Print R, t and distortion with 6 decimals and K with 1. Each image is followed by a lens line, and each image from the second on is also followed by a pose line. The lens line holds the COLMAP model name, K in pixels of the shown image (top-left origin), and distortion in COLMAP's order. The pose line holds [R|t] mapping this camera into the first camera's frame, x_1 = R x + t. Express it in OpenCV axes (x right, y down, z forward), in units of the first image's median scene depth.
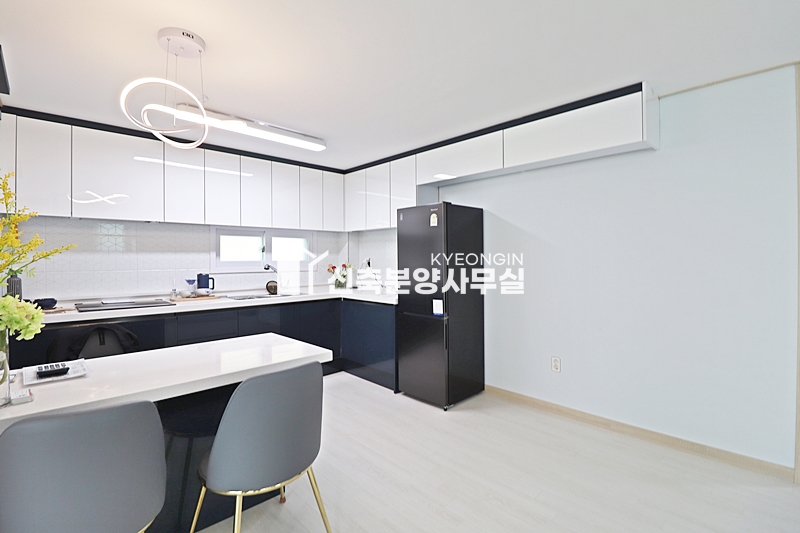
lens RADIAL K [[383.2, 0, 402.6], [0, 383.2, 267.5], [0, 0, 1]] dist [0.000502, -0.000113]
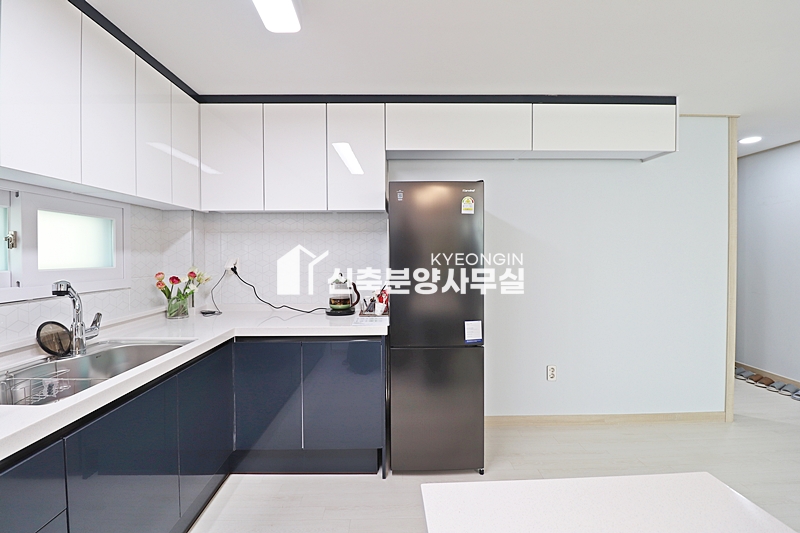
lens RADIAL K [[383.2, 0, 399.6], [0, 383.2, 262.9], [0, 0, 1]] dist [0.000502, -0.000113]
pose [[0.669534, -0.017735, 0.742569, -0.436852], [0.020764, 0.999771, 0.005157, -0.022021], [-0.742491, 0.011966, 0.669749, 0.529801]]
